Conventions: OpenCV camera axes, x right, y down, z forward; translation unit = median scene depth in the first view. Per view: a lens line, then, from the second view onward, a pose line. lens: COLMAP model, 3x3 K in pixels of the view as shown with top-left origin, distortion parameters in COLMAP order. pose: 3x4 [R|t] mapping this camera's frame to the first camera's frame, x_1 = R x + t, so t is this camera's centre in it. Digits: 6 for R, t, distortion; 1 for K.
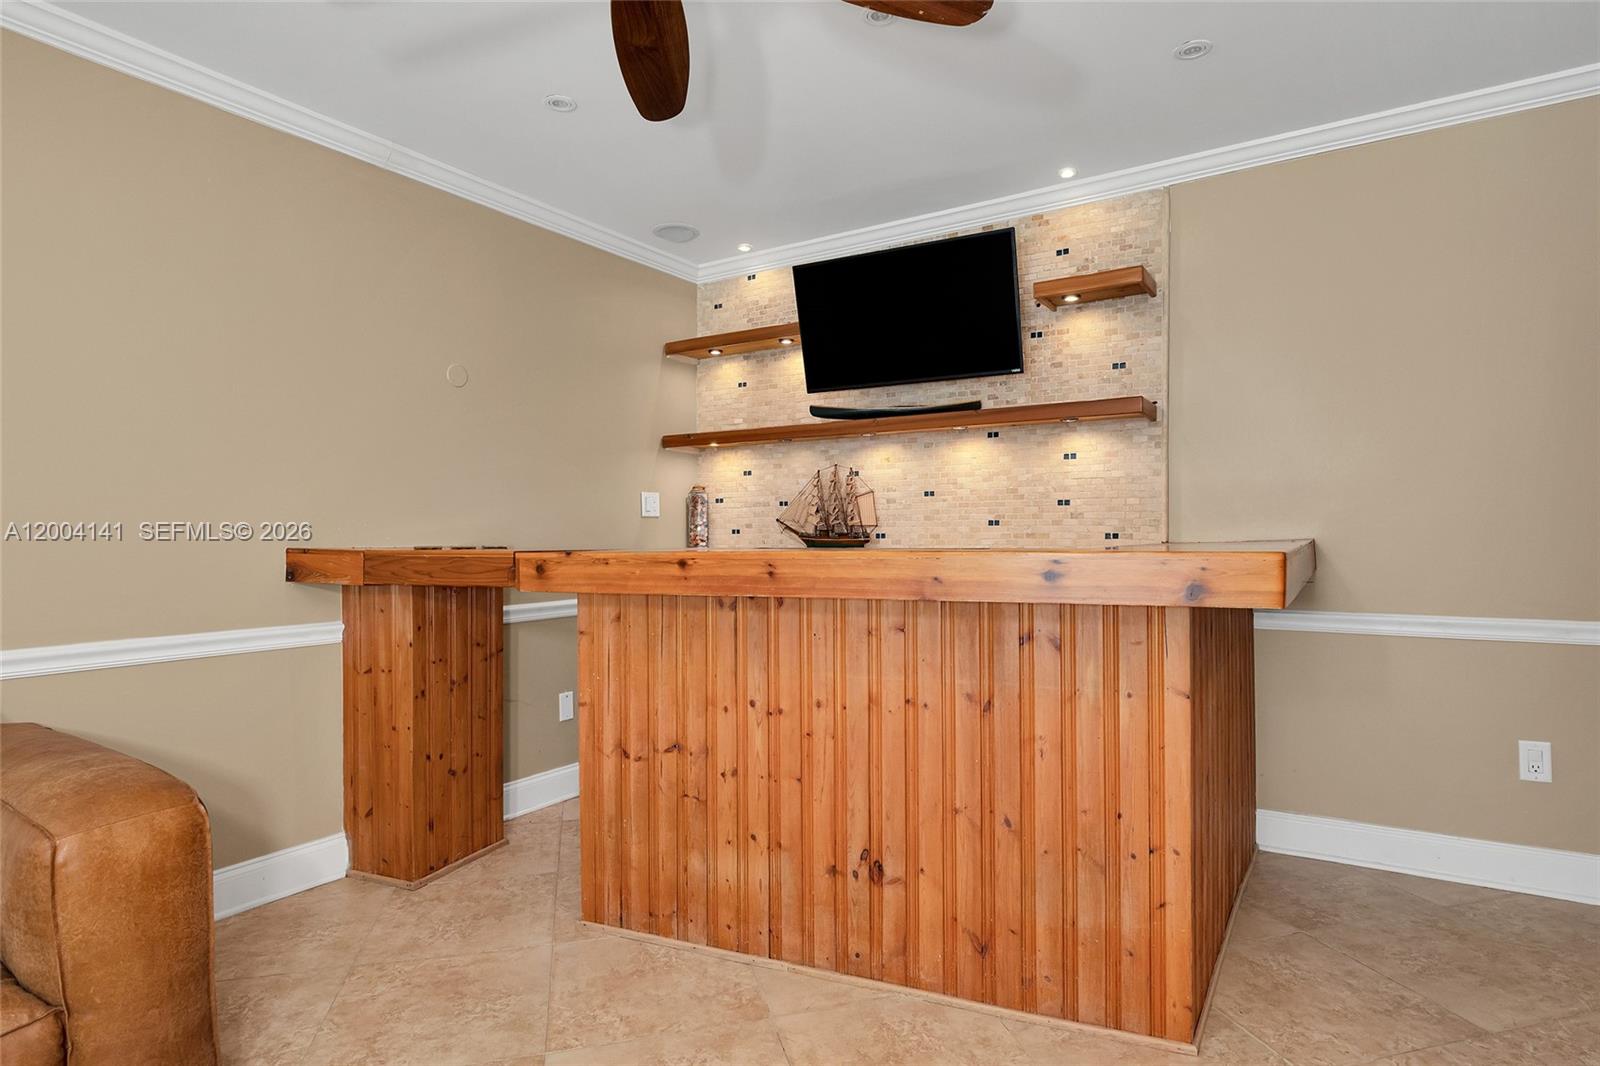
lens RADIAL K [[797.0, 0, 800.0], [0, 797.0, 533.0], [0, 0, 1]] dist [-0.000329, 0.000605]
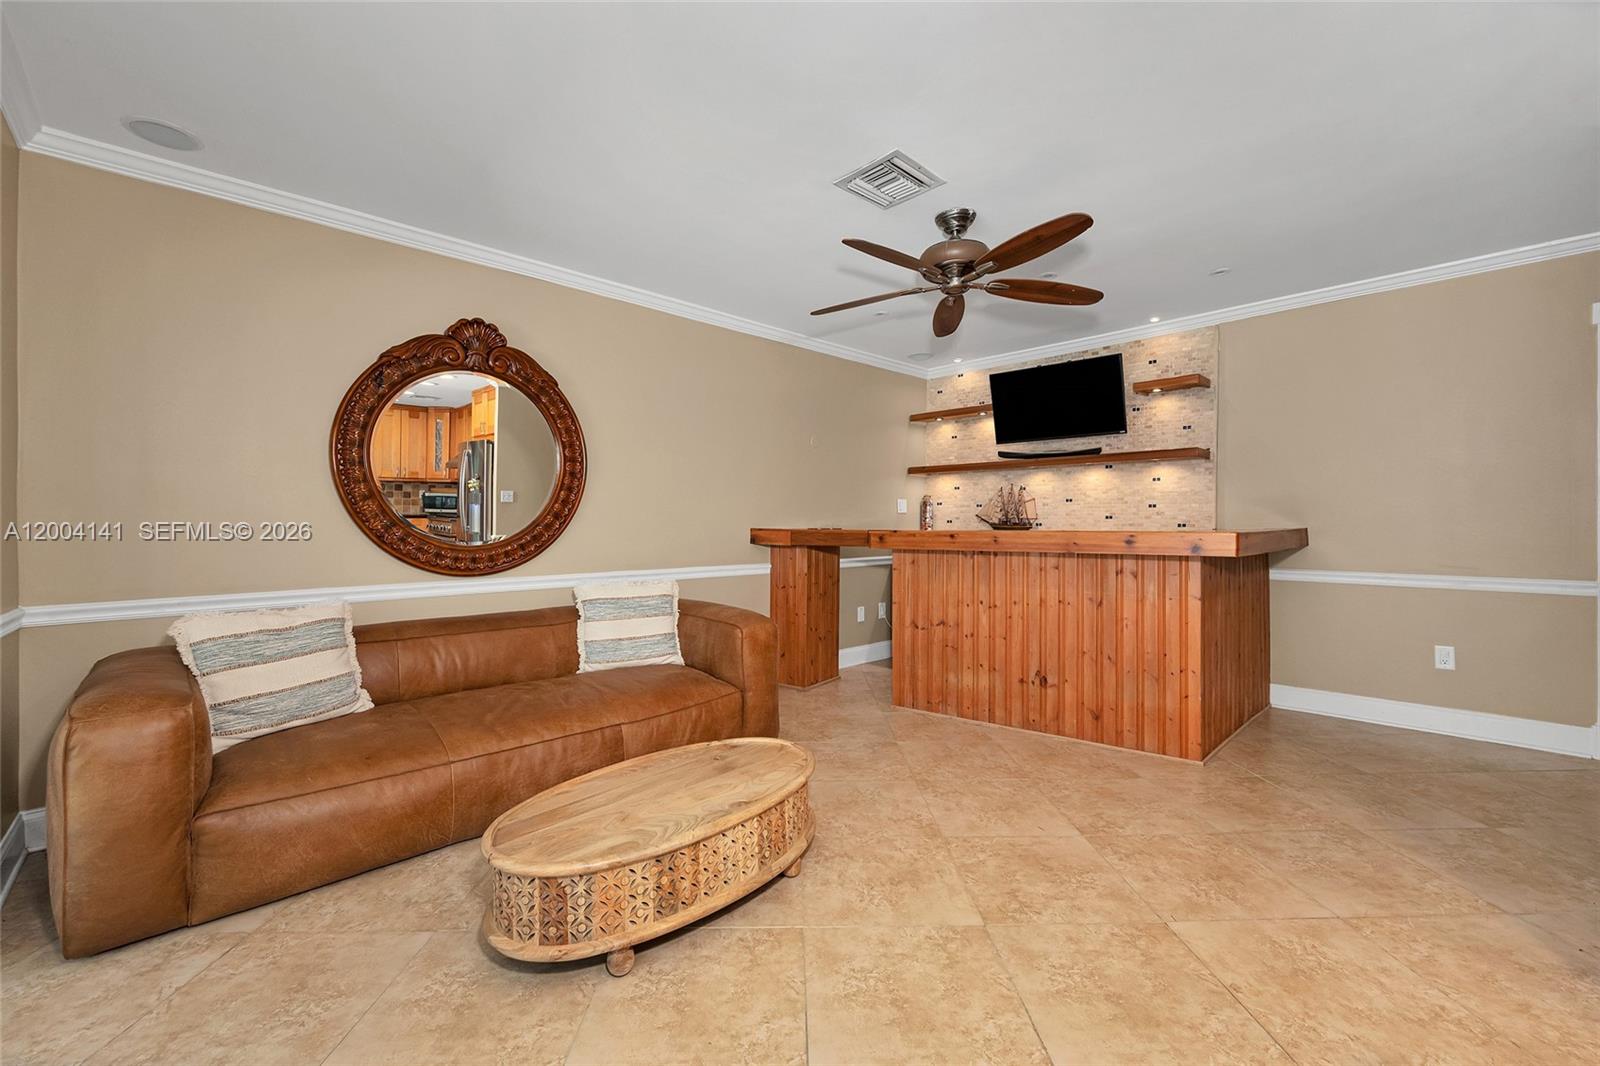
lens RADIAL K [[629.1, 0, 803.5], [0, 629.1, 525.9], [0, 0, 1]] dist [-0.001201, -0.000116]
pose [[0.973952, 0.007100, -0.226645, -0.128718], [-0.005852, 0.999964, 0.006176, 0.001507], [0.226681, -0.004689, 0.973958, -0.666793]]
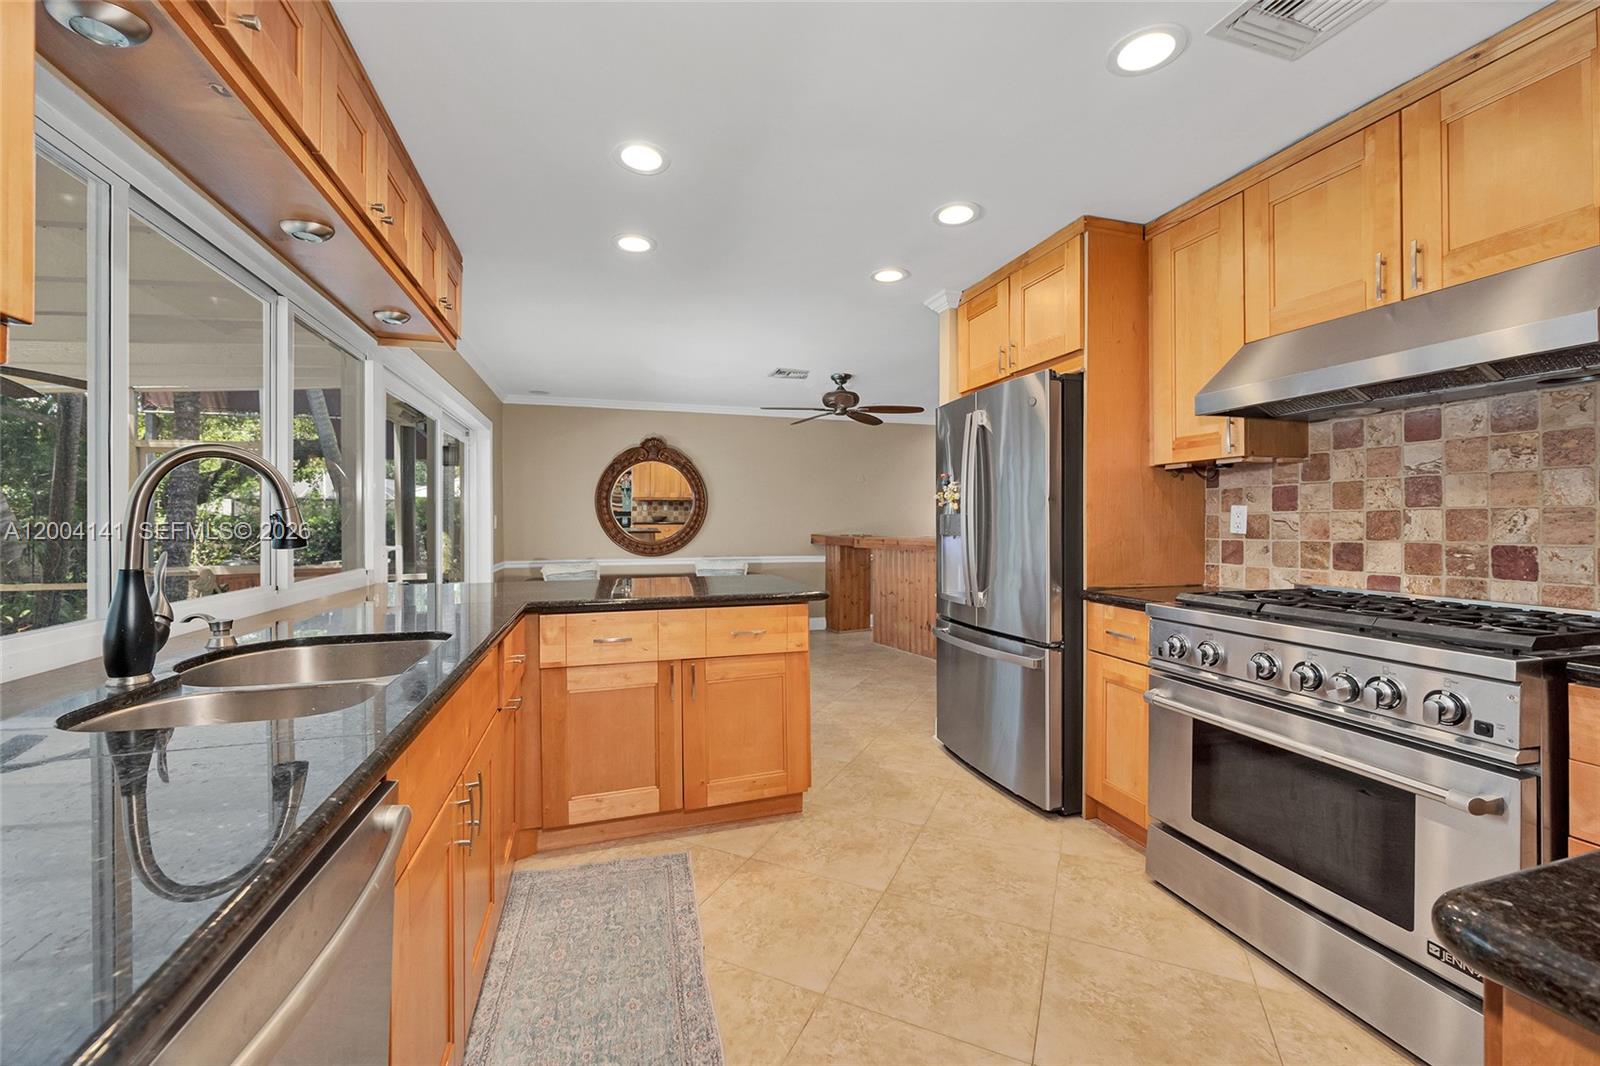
lens RADIAL K [[648.4, 0, 804.0], [0, 648.4, 529.3], [0, 0, 1]] dist [-0.002425, -0.000252]
pose [[0.760760, 0.006684, -0.648999, 1.304619], [-0.003746, 0.999976, 0.005907, -0.021743], [0.649022, -0.002063, 0.760767, -1.315701]]
